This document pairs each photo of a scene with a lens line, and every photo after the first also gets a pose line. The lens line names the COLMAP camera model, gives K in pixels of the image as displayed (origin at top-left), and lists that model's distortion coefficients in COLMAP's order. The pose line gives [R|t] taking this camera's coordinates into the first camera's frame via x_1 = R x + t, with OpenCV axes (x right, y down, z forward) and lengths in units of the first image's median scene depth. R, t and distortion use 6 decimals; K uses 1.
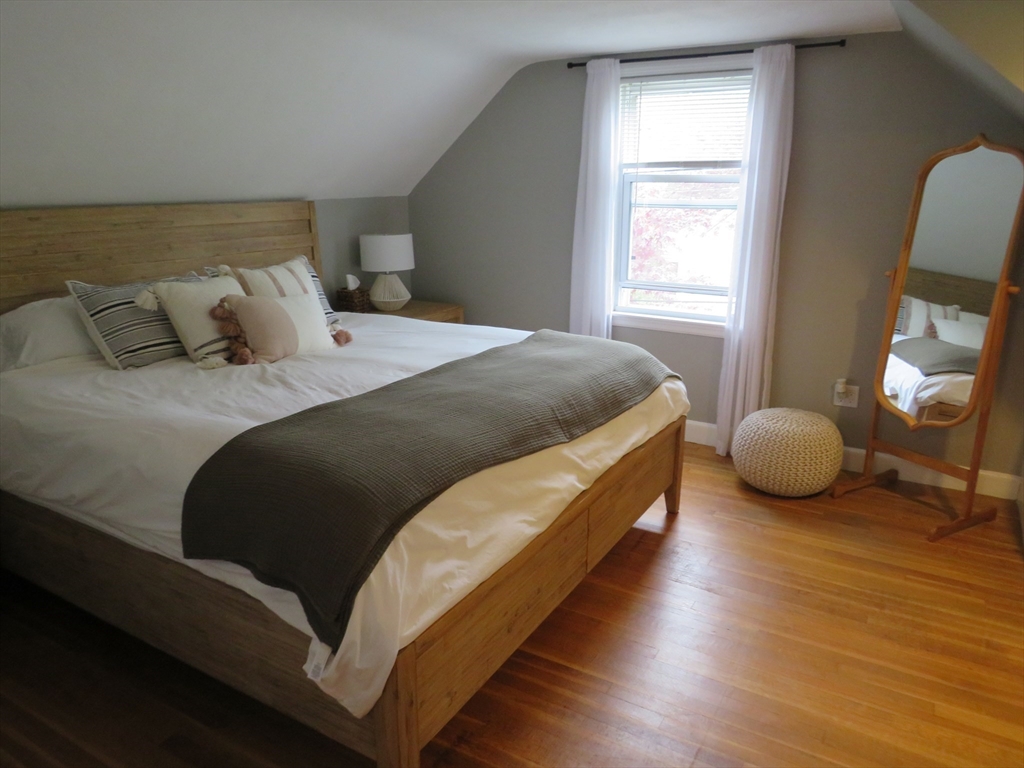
lens RADIAL K [[729.8, 0, 512.0], [0, 729.8, 384.0], [0, 0, 1]] dist [-0.076882, 0.056562]
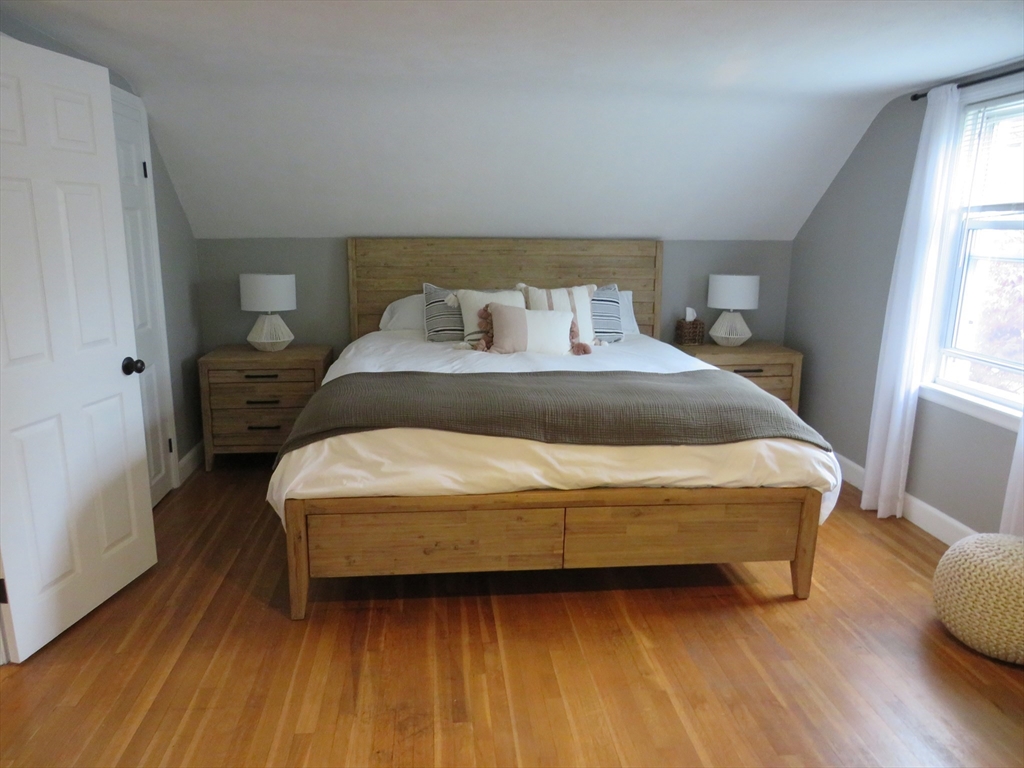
lens RADIAL K [[726.5, 0, 507.6], [0, 726.5, 385.1], [0, 0, 1]] dist [-0.052637, 0.050126]
pose [[0.595887, 0.178489, -0.782981, 0.669058], [-0.221249, 0.973744, 0.053594, -0.042930], [0.771989, 0.141297, 0.619732, 0.146038]]
